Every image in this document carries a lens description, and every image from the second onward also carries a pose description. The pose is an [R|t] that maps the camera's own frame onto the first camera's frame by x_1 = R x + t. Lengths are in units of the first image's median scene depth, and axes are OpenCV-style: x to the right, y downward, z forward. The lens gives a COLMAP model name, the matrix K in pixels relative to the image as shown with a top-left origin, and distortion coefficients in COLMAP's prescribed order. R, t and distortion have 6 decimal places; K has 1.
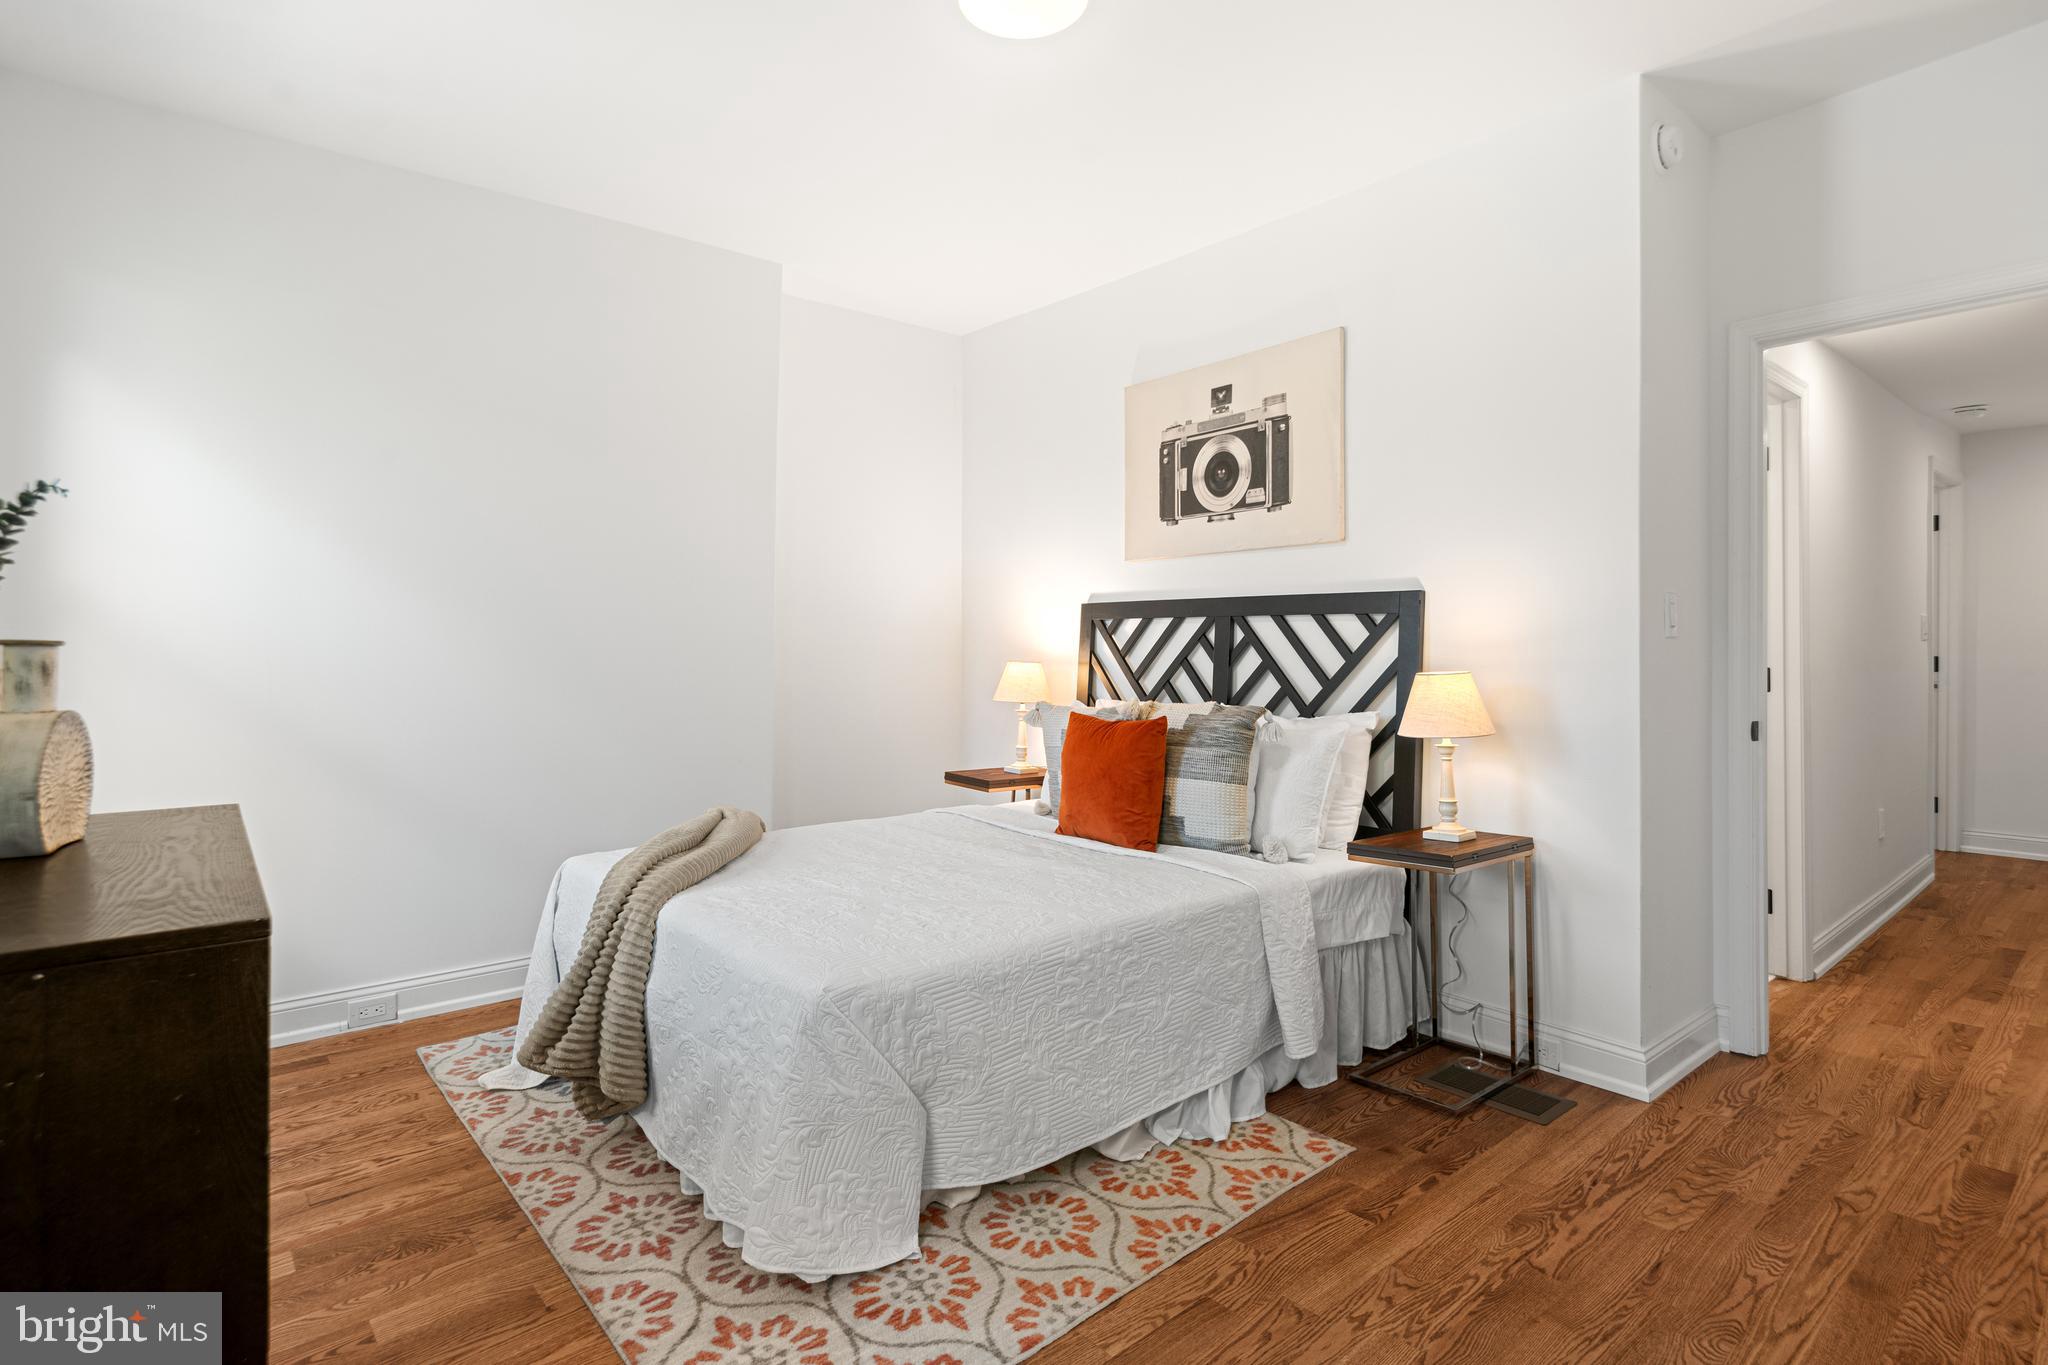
lens RADIAL K [[1006.7, 0, 1037.2], [0, 1006.7, 685.6], [0, 0, 1]] dist [0.002055, 0.000126]
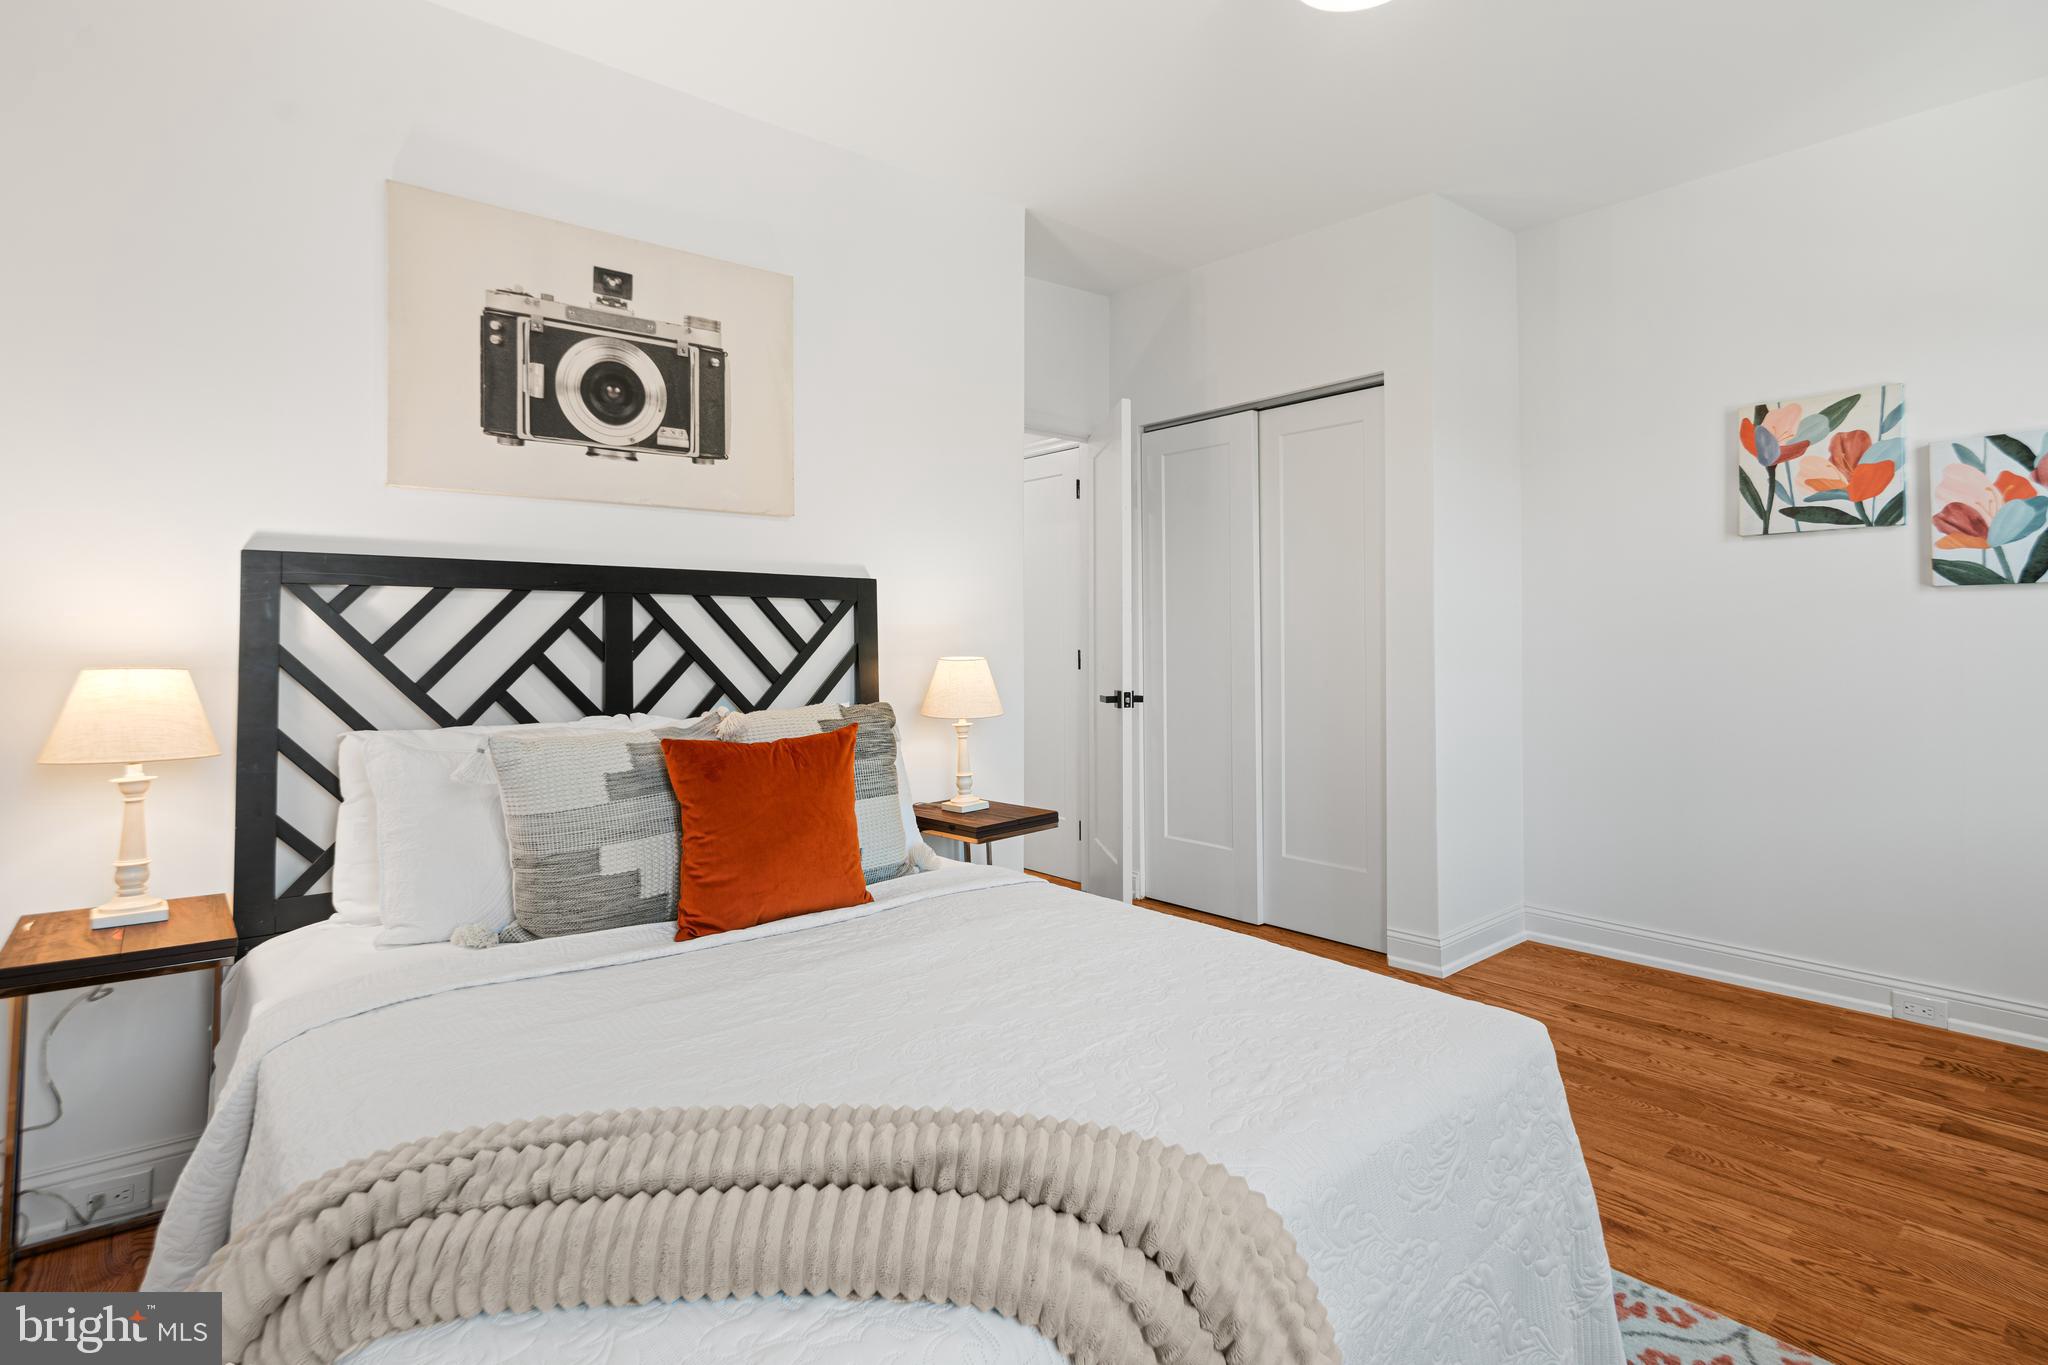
lens RADIAL K [[1023.0, 0, 1022.8], [0, 1023.0, 647.9], [0, 0, 1]] dist [0.001295, 0.000094]
pose [[0.012827, -0.005827, 0.999901, -0.542144], [0.043039, 0.999060, 0.005270, -0.021706], [-0.998991, 0.042967, 0.013066, 0.716592]]
